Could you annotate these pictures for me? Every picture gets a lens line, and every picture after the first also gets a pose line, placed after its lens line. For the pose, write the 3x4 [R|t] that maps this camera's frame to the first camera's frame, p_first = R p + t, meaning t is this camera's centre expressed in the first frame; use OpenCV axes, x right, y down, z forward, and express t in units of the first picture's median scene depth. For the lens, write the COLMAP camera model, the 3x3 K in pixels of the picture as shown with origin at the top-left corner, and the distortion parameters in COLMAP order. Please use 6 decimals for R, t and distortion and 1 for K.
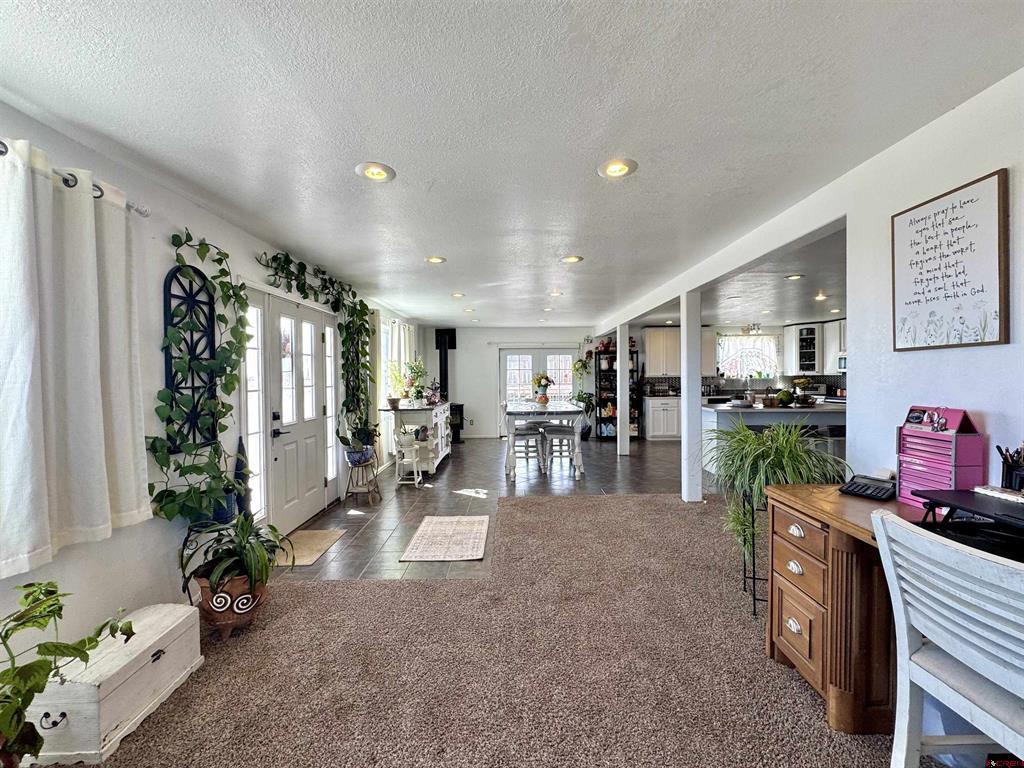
lens RADIAL K [[406.4, 0, 513.2], [0, 406.4, 381.1], [0, 0, 1]] dist [-0.001517, -0.000021]
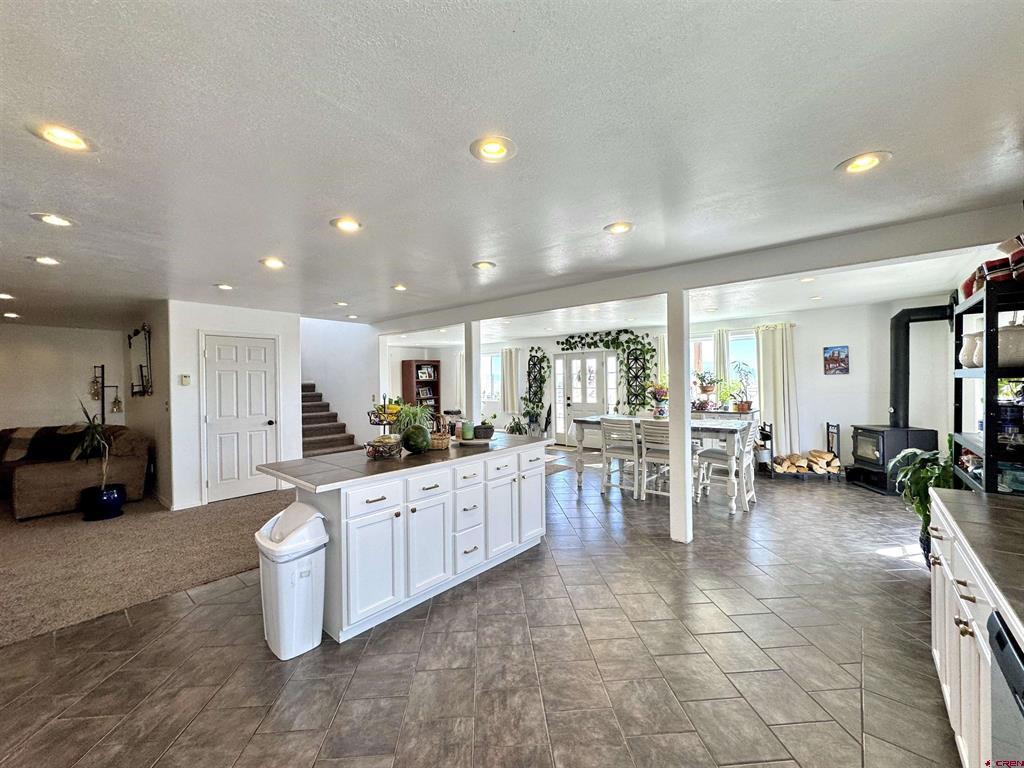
lens RADIAL K [[406.4, 0, 513.2], [0, 406.4, 381.1], [0, 0, 1]] dist [-0.001517, -0.000021]
pose [[-0.646530, 0.016940, -0.762701, 0.653047], [0.010188, 0.999856, 0.013572, -0.026098], [0.762821, 0.001004, -0.646609, 0.949968]]
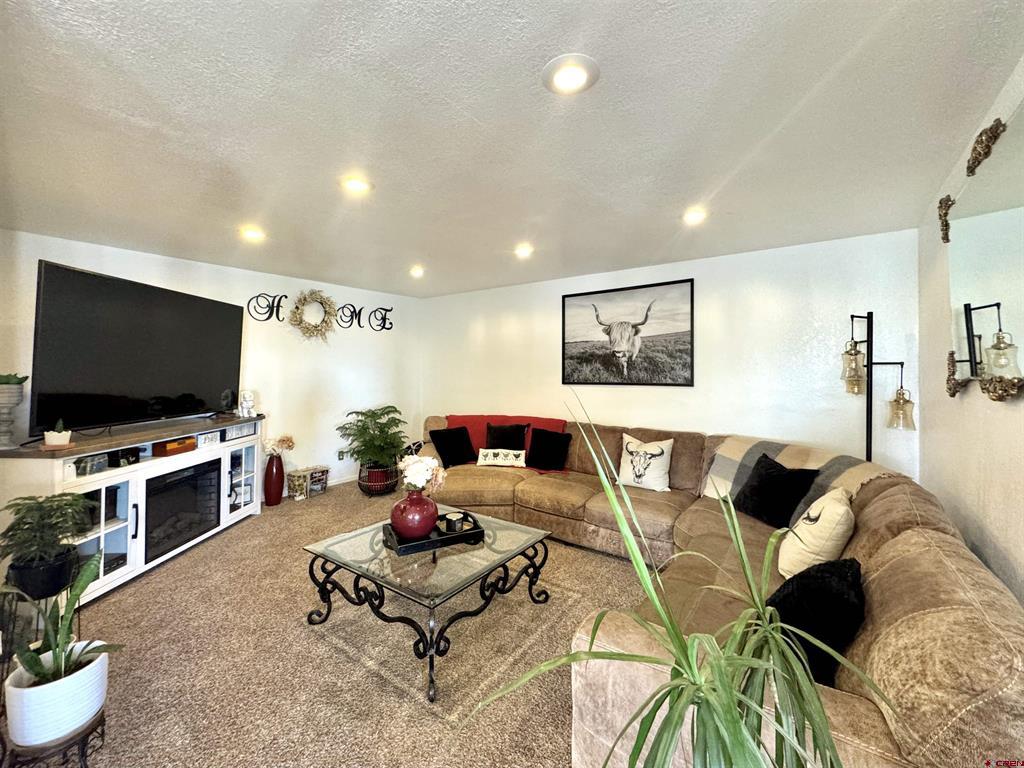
lens RADIAL K [[413.5, 0, 513.2], [0, 413.5, 367.4], [0, 0, 1]] dist [-0.001187, -0.000155]
pose [[-0.800756, 0.009349, 0.598918, 0.598536], [0.011476, 0.999934, -0.000265, -0.012983], [-0.598881, 0.006661, -0.800811, 0.280997]]
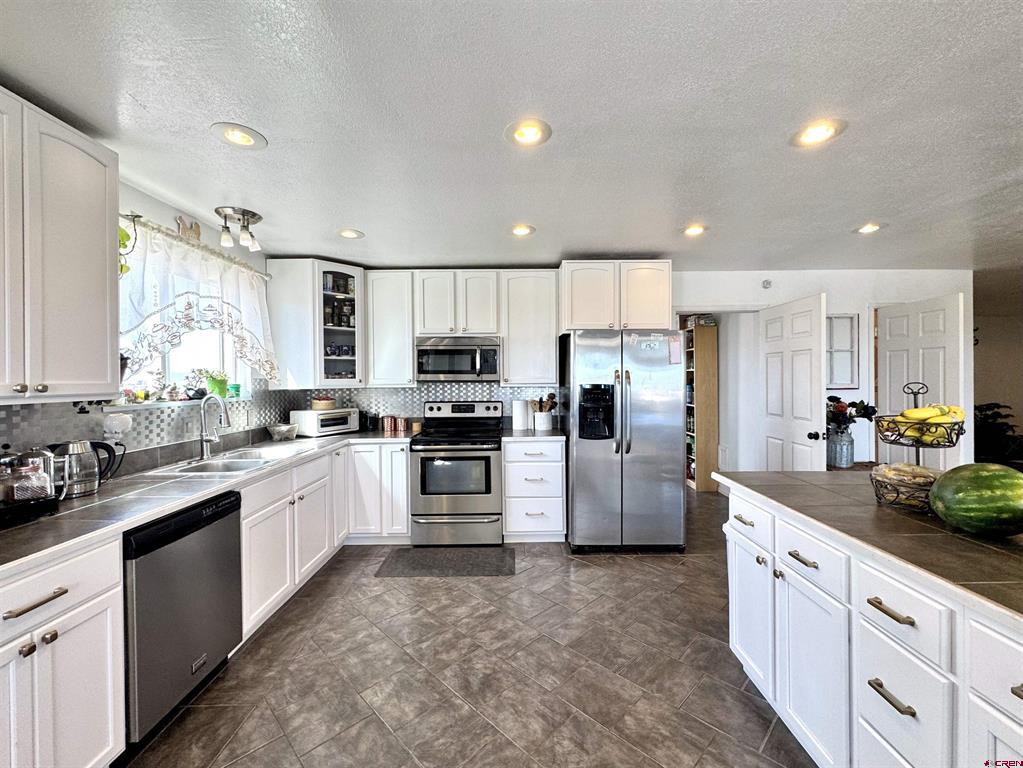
lens RADIAL K [[428.2, 0, 512.2], [0, 428.2, 378.7], [0, 0, 1]] dist [-0.000660, 0.000116]
pose [[-0.002546, 0.012839, 0.999914, 0.293955], [0.019997, 0.999718, -0.012786, -0.015349], [-0.999797, 0.019962, -0.002802, 0.822873]]
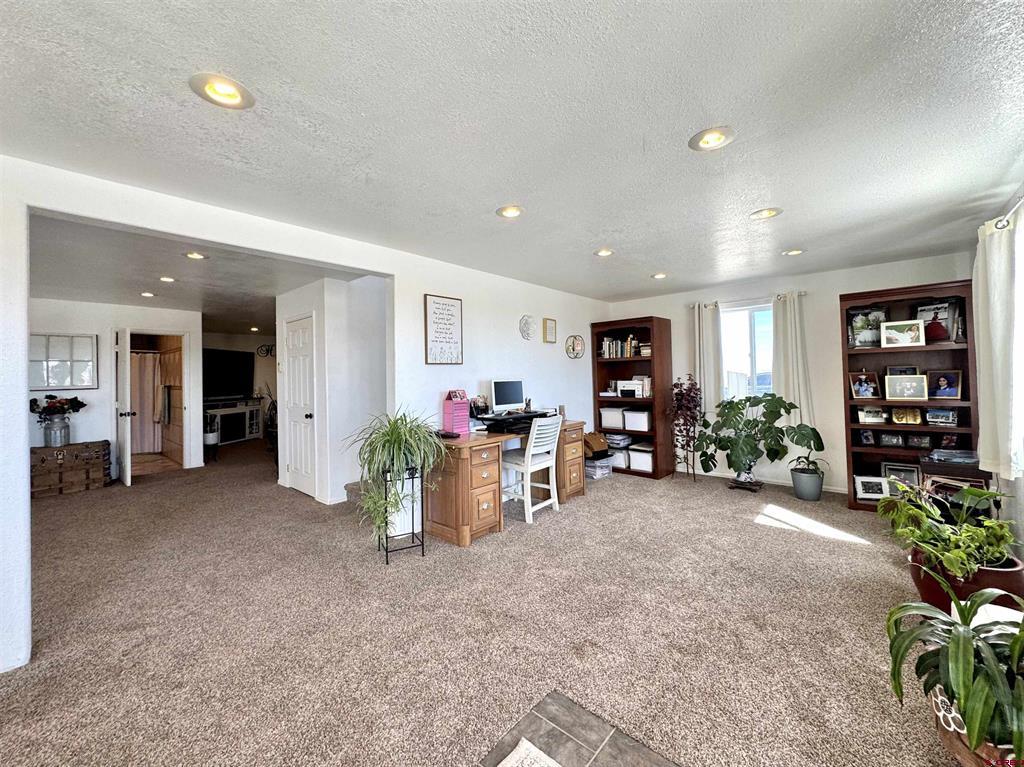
lens RADIAL K [[416.9, 0, 512.7], [0, 416.9, 370.2], [0, 0, 1]] dist [-0.001879, 0.000403]
pose [[-0.751733, 0.032113, 0.658686, -0.147055], [0.034823, 0.999353, -0.008980, -0.002862], [-0.658548, 0.016187, -0.752365, 0.490350]]
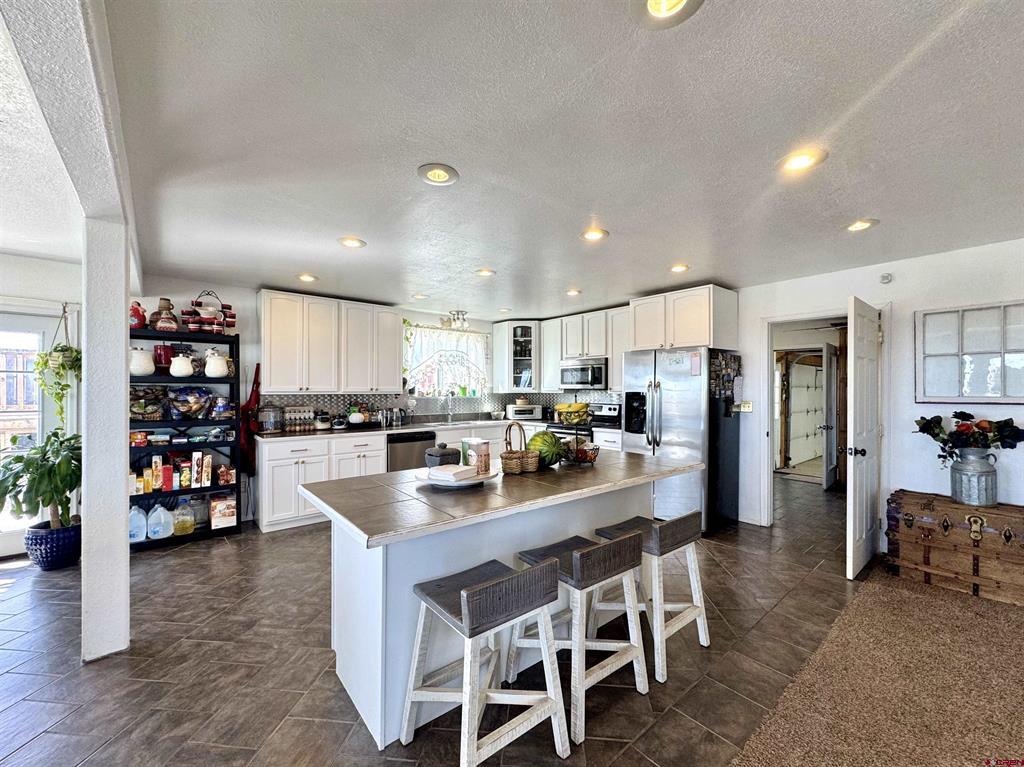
lens RADIAL K [[415.3, 0, 512.9], [0, 415.3, 390.3], [0, 0, 1]] dist [-0.001319, -0.000180]
pose [[0.762714, 0.011273, 0.646638, 0.243484], [-0.001874, 0.999882, -0.015221, -0.007900], [-0.646733, 0.010398, 0.762645, 0.456976]]
